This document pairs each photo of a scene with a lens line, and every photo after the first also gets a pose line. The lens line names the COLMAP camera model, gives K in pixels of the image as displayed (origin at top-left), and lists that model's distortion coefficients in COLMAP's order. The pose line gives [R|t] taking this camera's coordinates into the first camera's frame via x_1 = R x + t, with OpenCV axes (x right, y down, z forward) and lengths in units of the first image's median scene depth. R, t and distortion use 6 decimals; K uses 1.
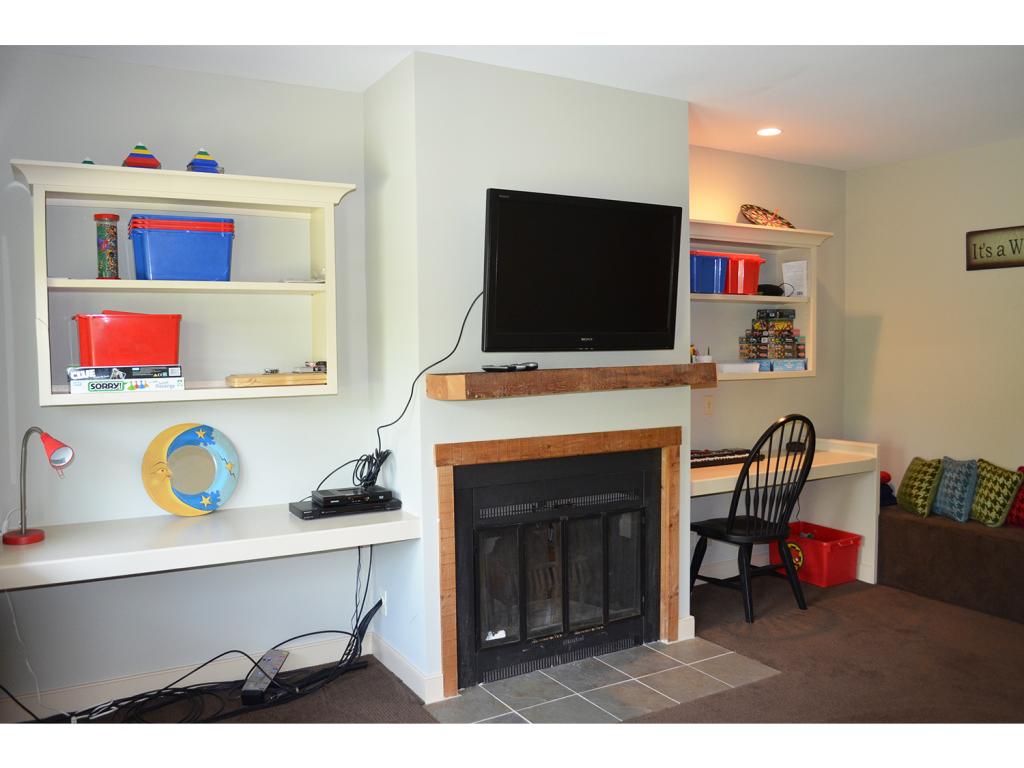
lens RADIAL K [[814.9, 0, 503.1], [0, 814.9, 383.0], [0, 0, 1]] dist [-0.077548, 0.009581]
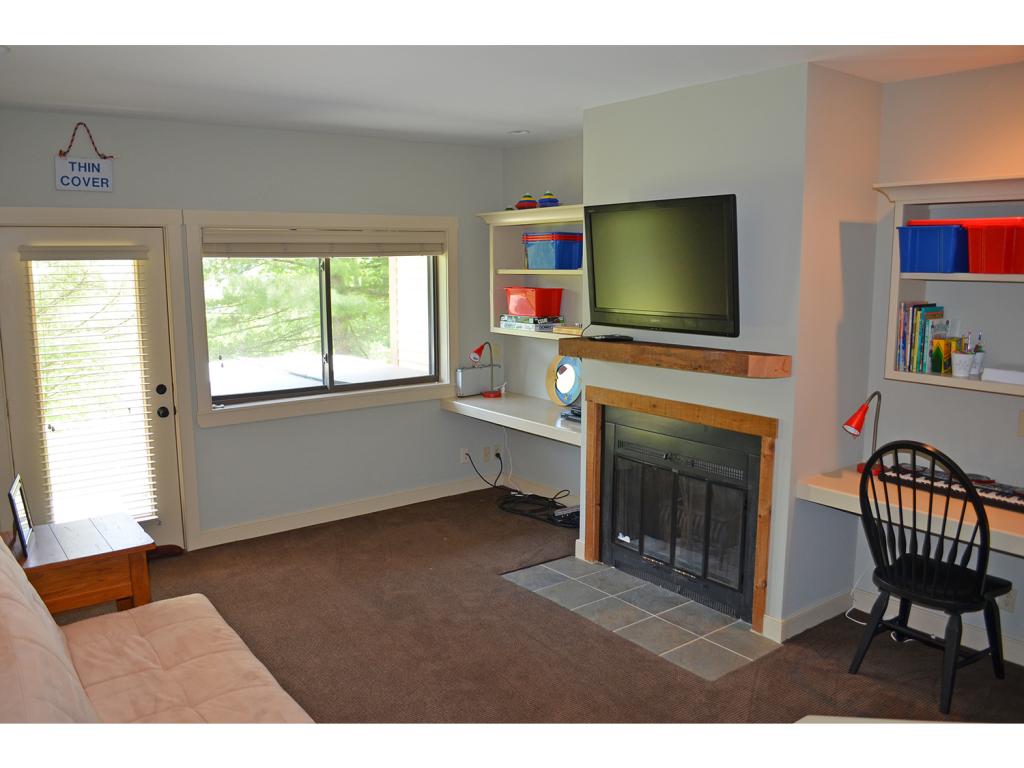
lens RADIAL K [[814.9, 0, 509.8], [0, 814.9, 388.4], [0, 0, 1]] dist [-0.077548, 0.009581]
pose [[0.119176, 0.160431, -0.979826, 1.079021], [-0.045259, 0.986711, 0.156053, -0.113374], [0.991841, 0.025748, 0.124854, 0.560503]]
